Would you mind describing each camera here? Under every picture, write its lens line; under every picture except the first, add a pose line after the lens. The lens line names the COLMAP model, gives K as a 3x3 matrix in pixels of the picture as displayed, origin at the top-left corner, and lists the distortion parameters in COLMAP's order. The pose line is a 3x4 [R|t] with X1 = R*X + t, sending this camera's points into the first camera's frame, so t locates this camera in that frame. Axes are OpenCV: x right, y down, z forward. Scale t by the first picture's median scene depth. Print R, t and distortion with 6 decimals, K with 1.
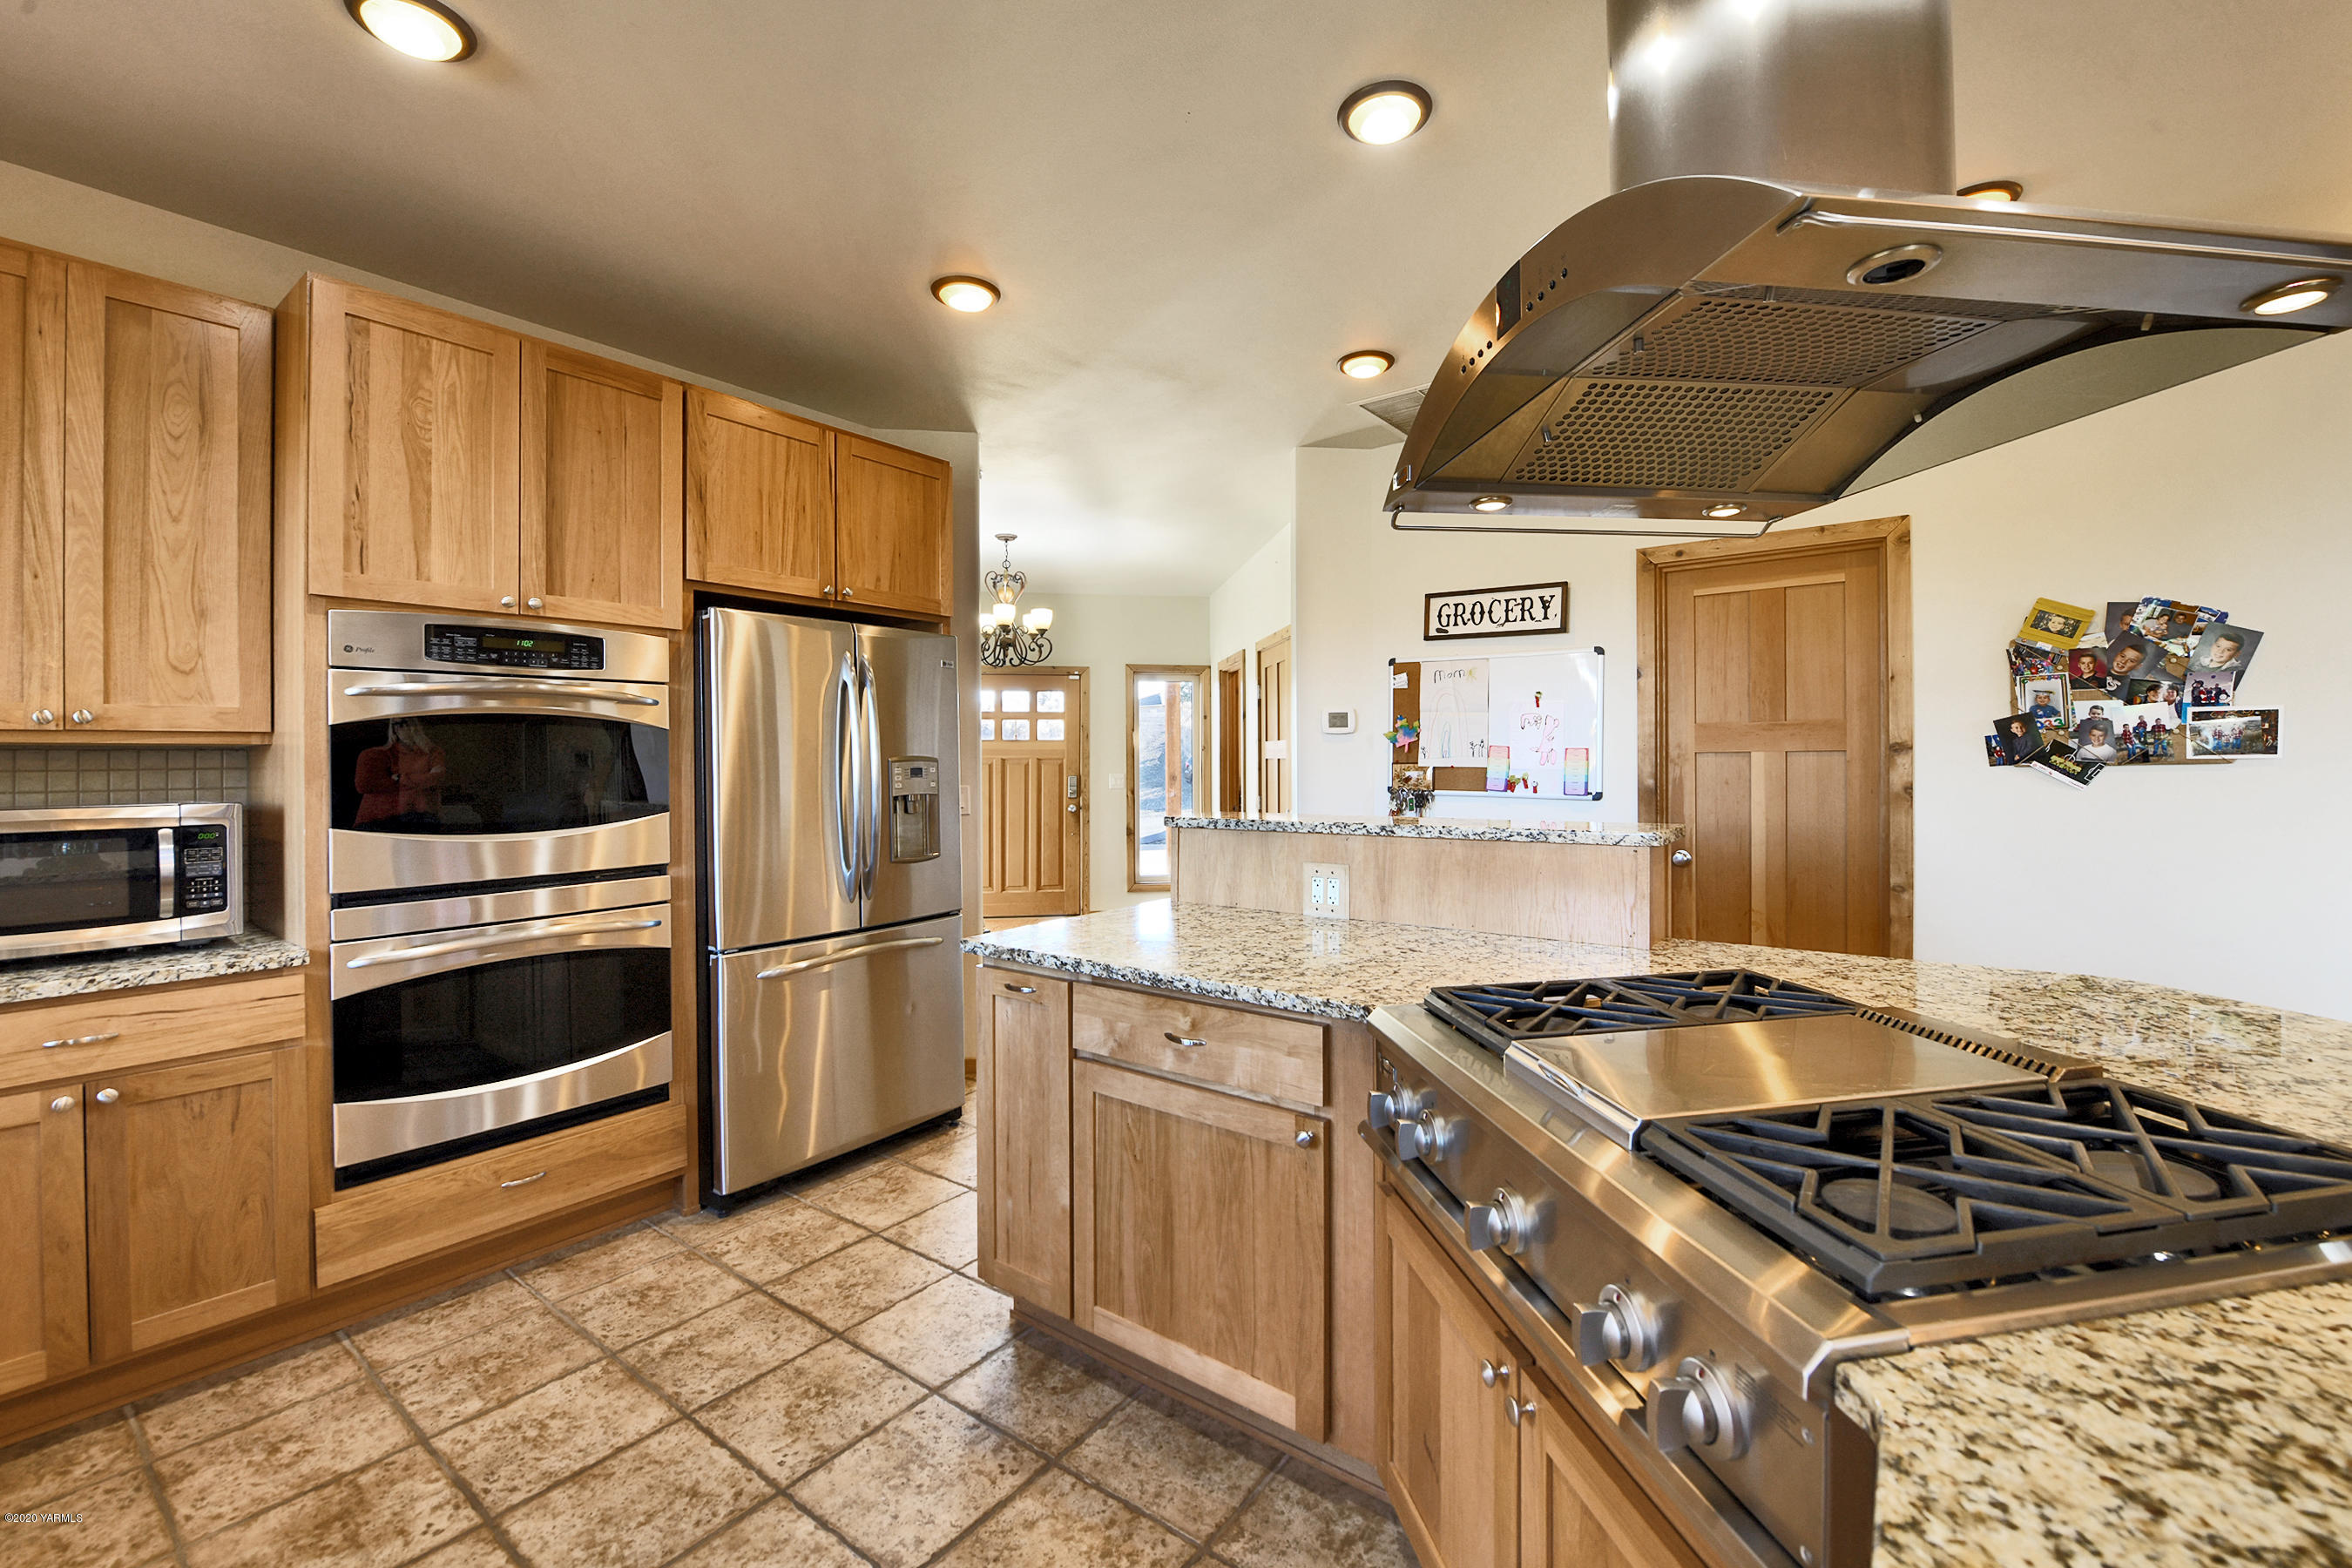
lens RADIAL K [[967.3, 0, 1191.2], [0, 967.3, 767.1], [0, 0, 1]] dist [-0.016851, -0.000384]
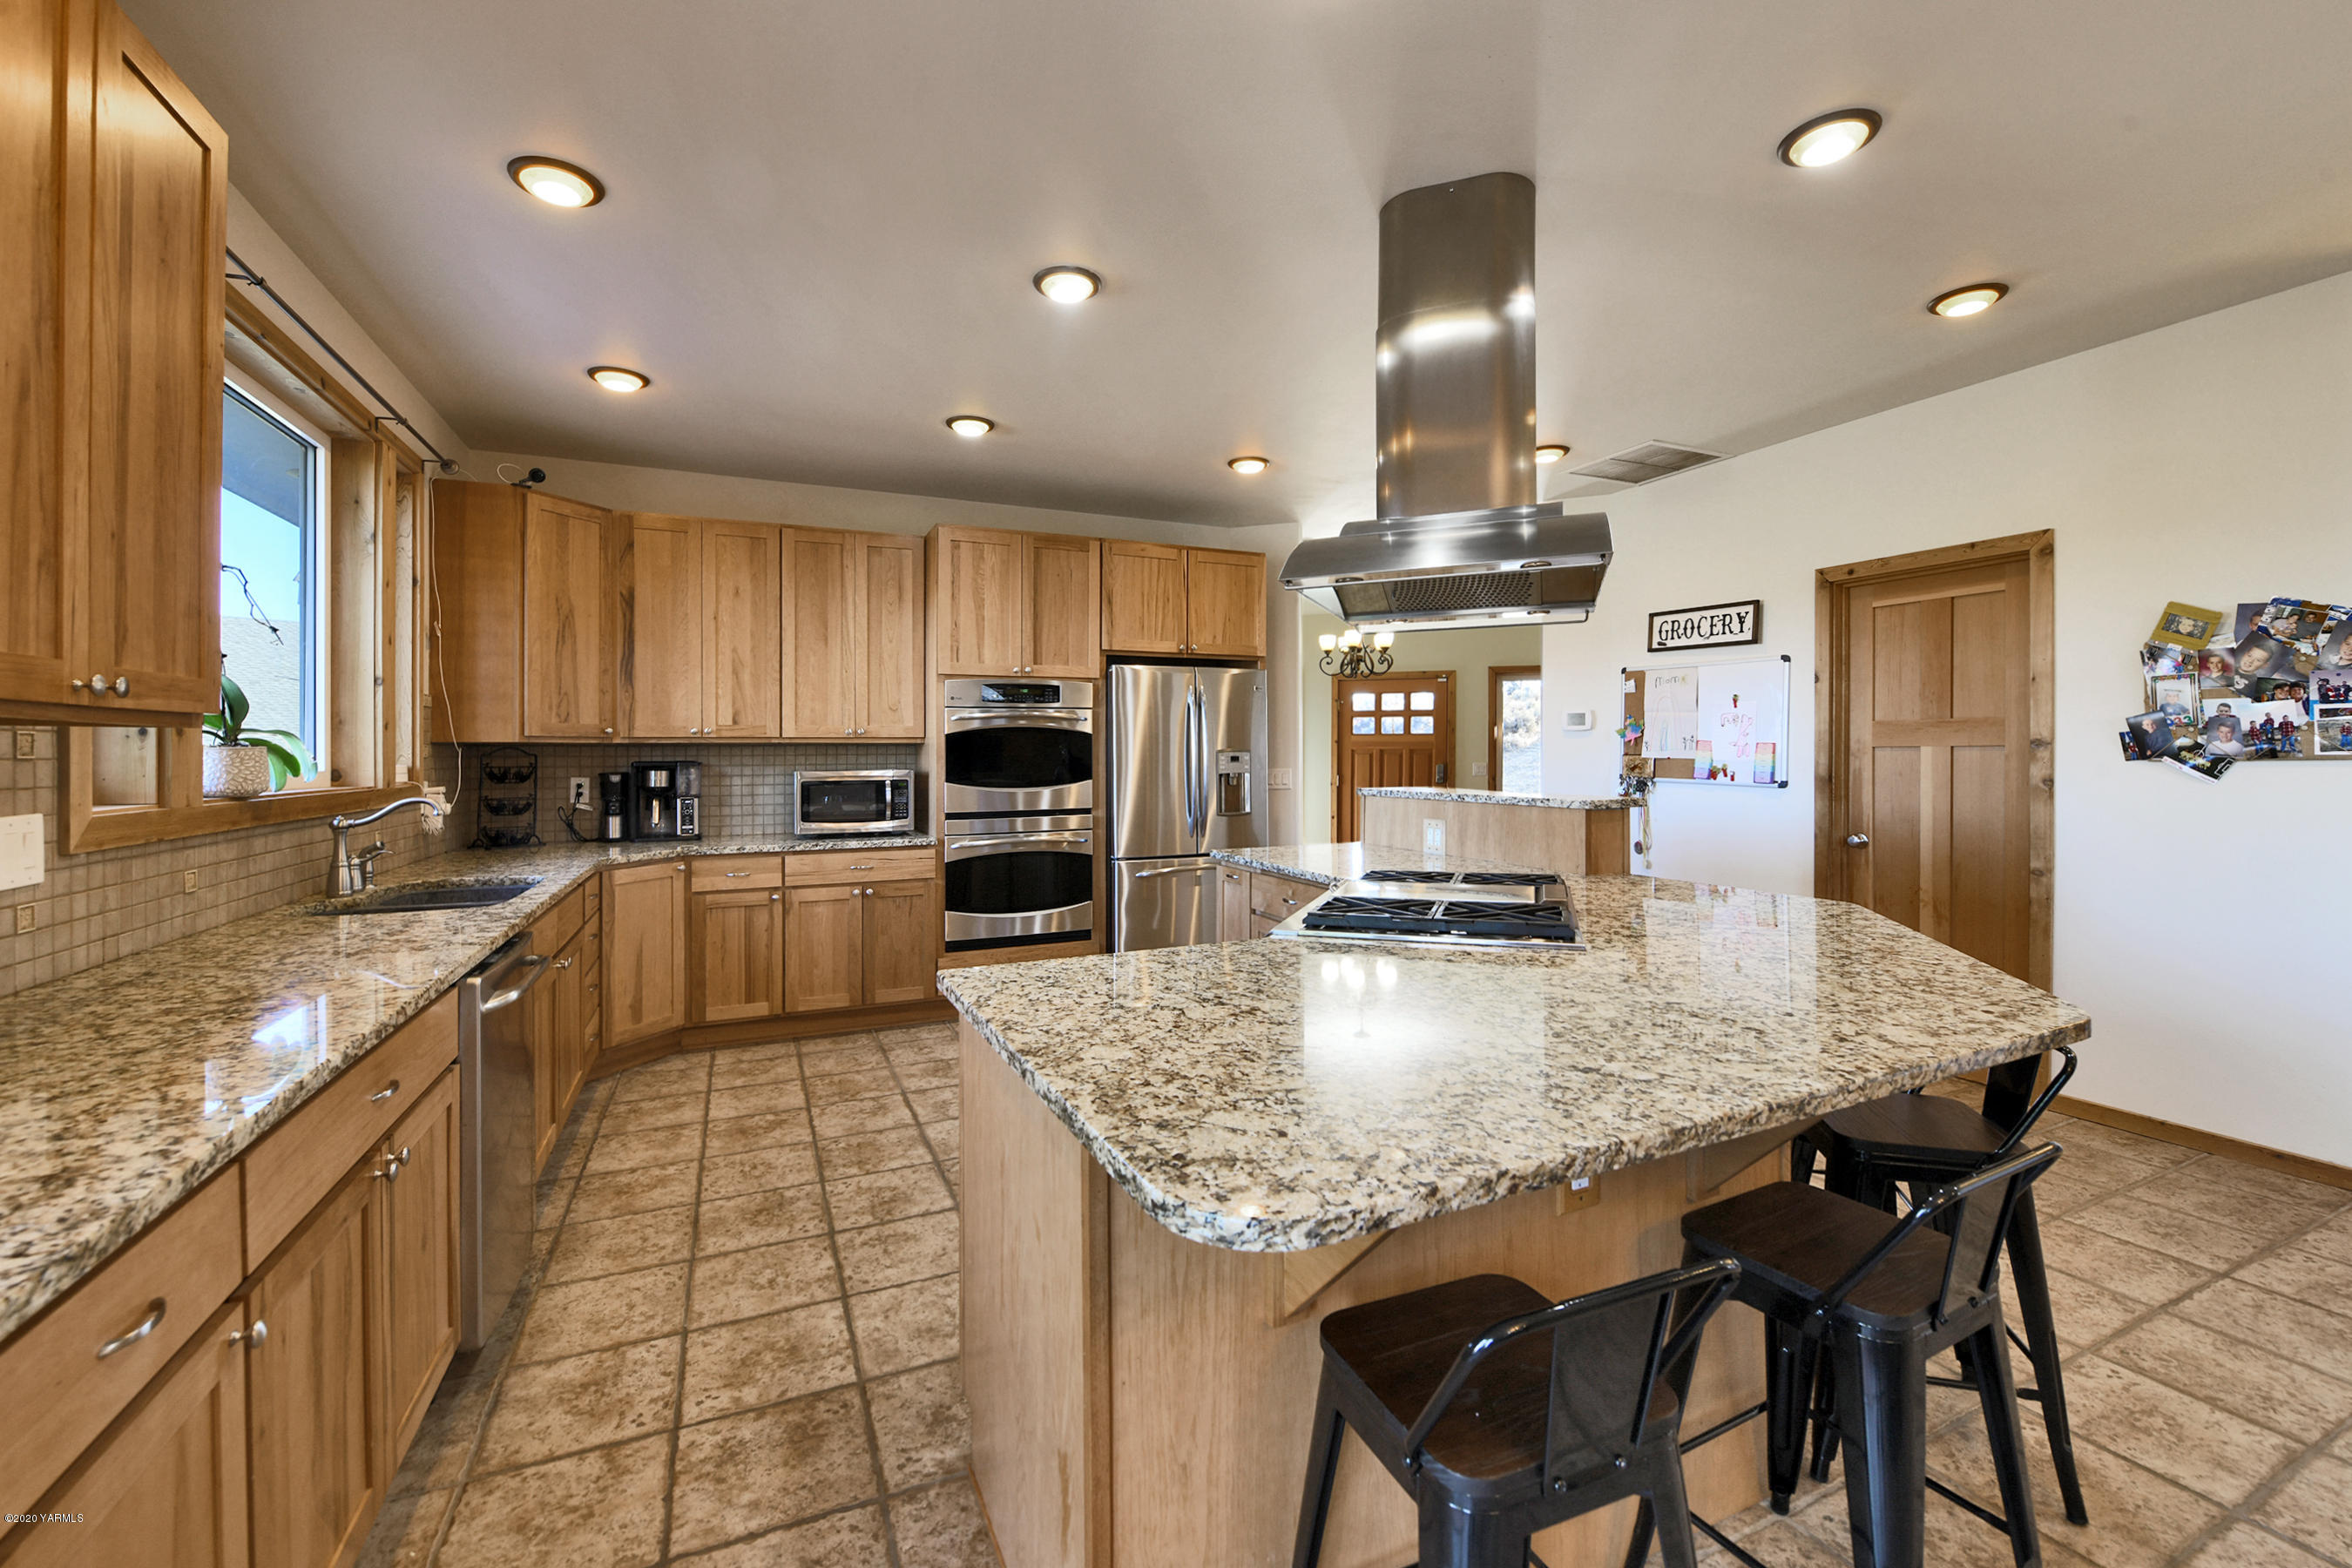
lens RADIAL K [[968.5, 0, 1169.9], [0, 968.5, 758.7], [0, 0, 1]] dist [-0.000498, -0.000300]
pose [[0.868546, 0.007565, -0.495551, 0.466271], [-0.006062, 0.999971, 0.004640, -0.002000], [0.495572, -0.001026, 0.868566, -0.486129]]
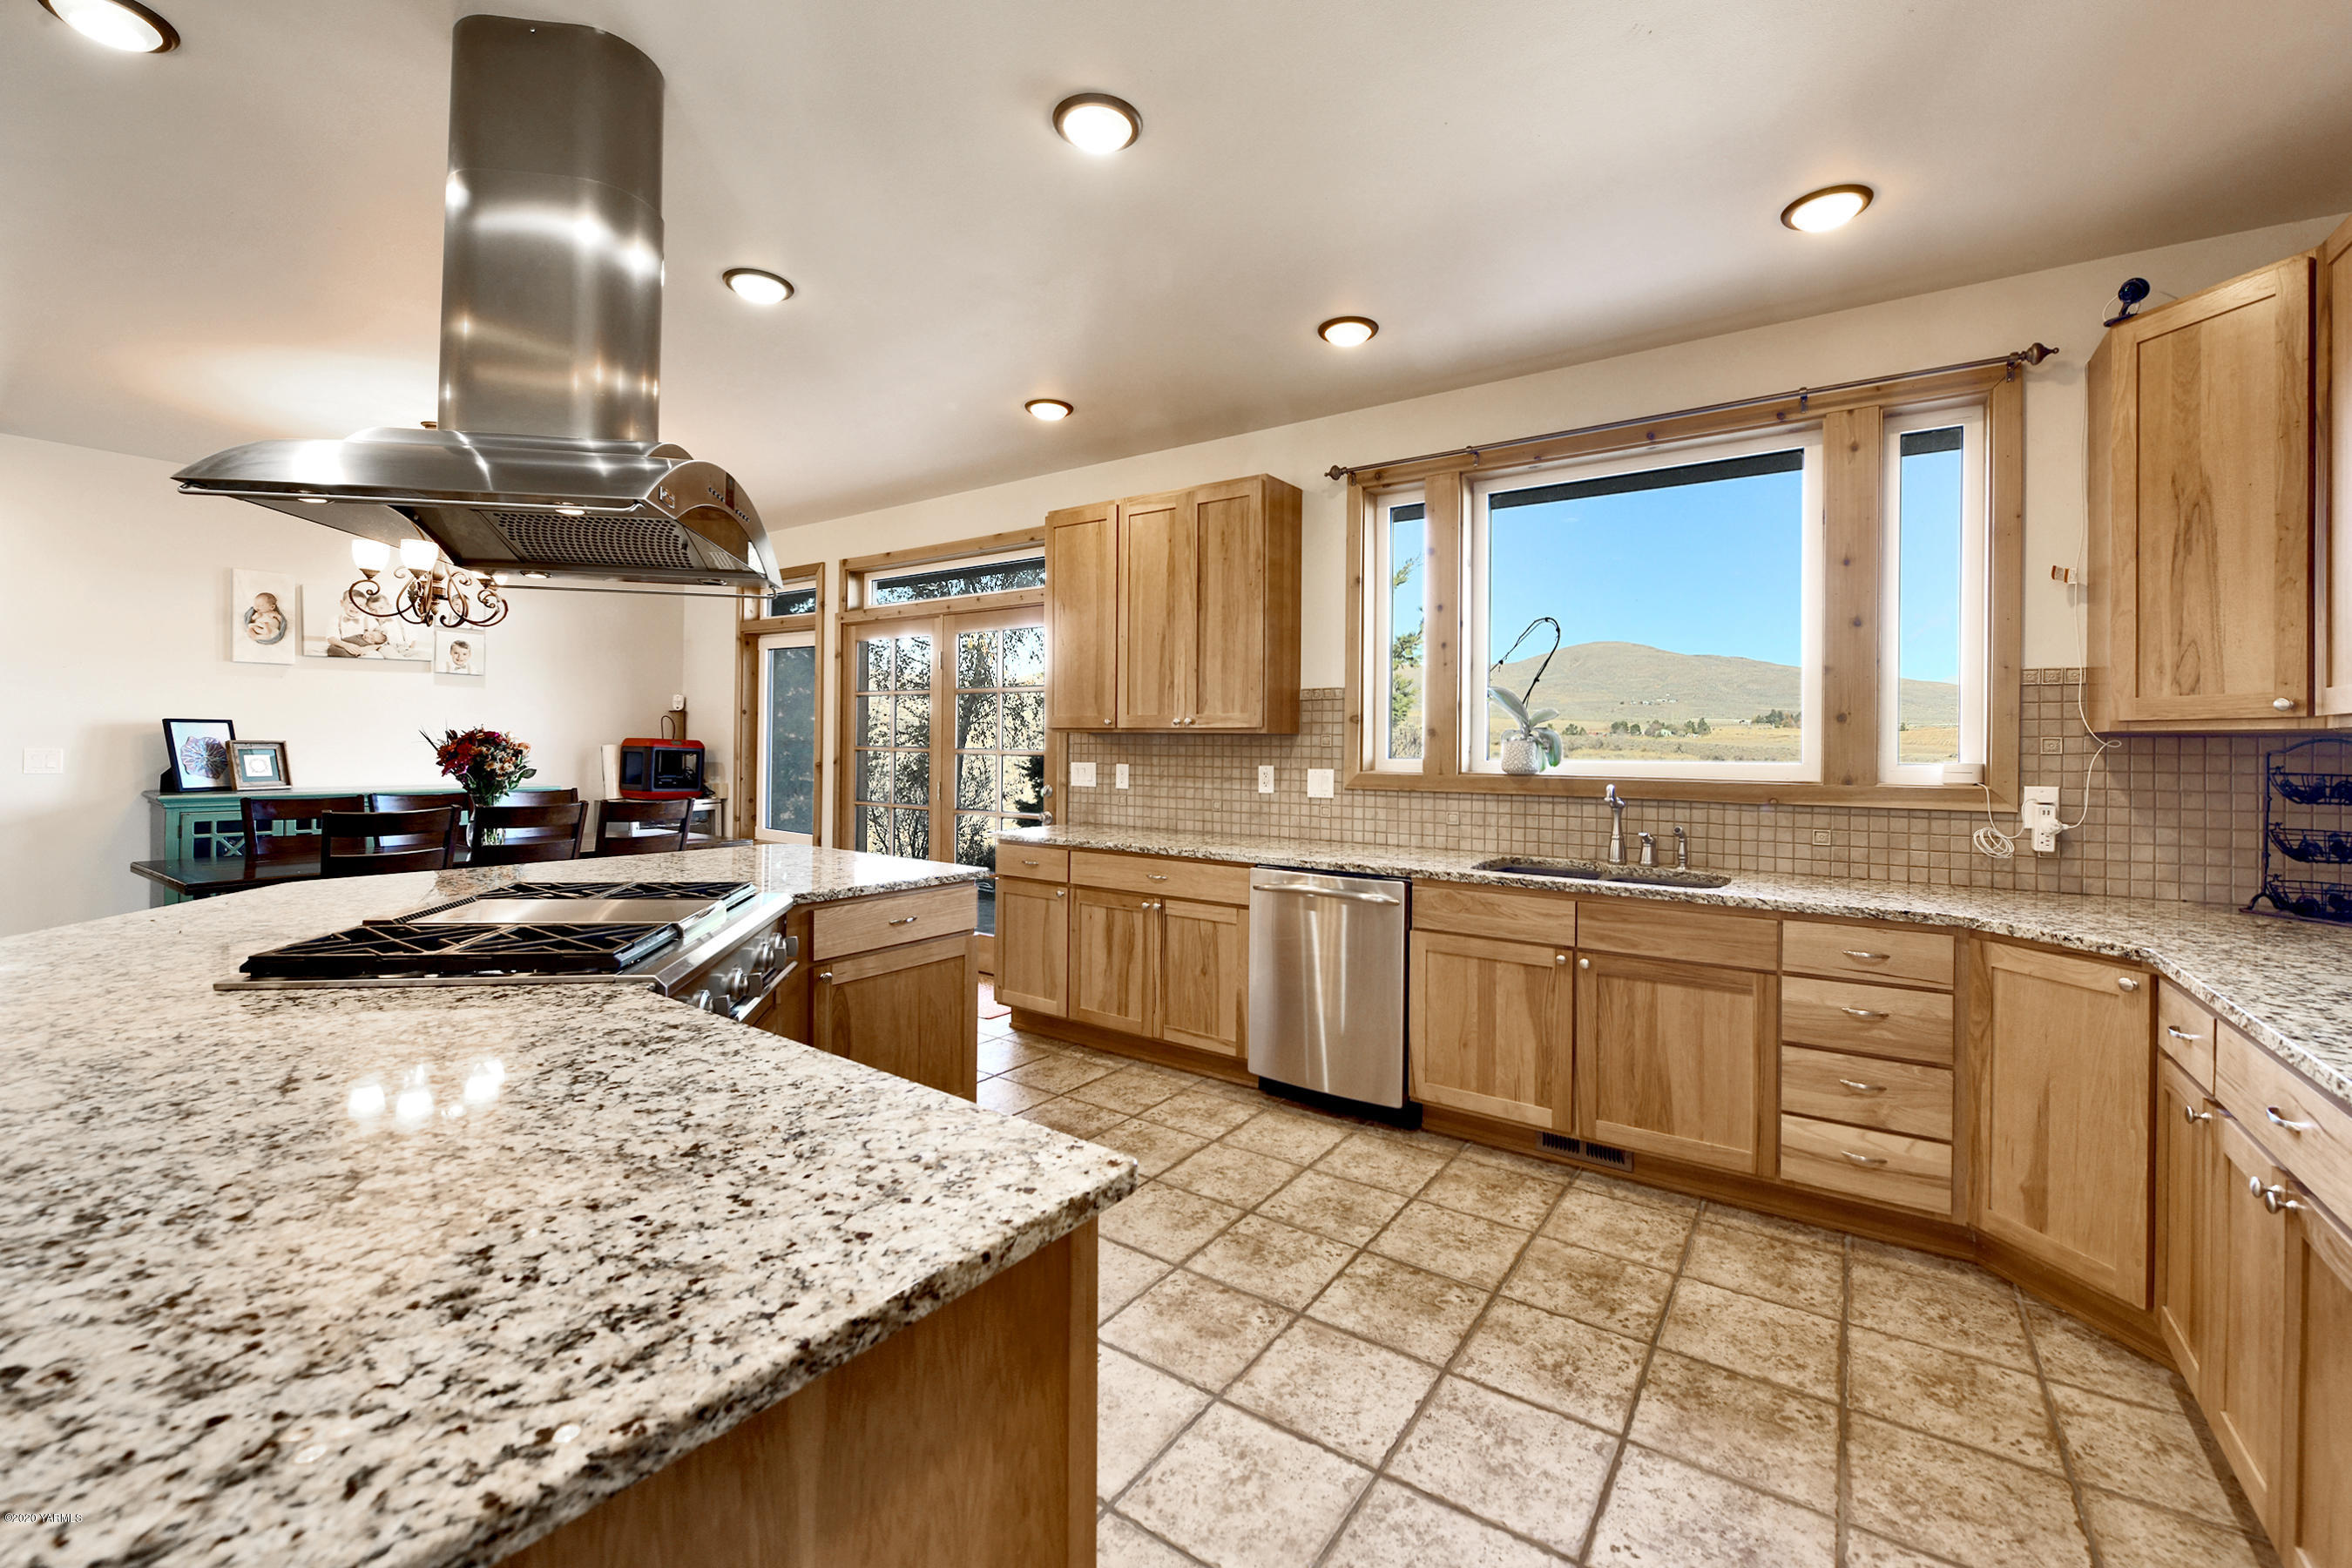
lens RADIAL K [[948.3, 0, 1180.0], [0, 948.3, 724.1], [0, 0, 1]] dist [0.000093, -0.000112]
pose [[-0.999748, 0.001157, -0.022418, -0.153206], [0.001437, 0.999921, -0.012489, -0.010537], [0.022402, -0.012518, -0.999671, 1.027701]]
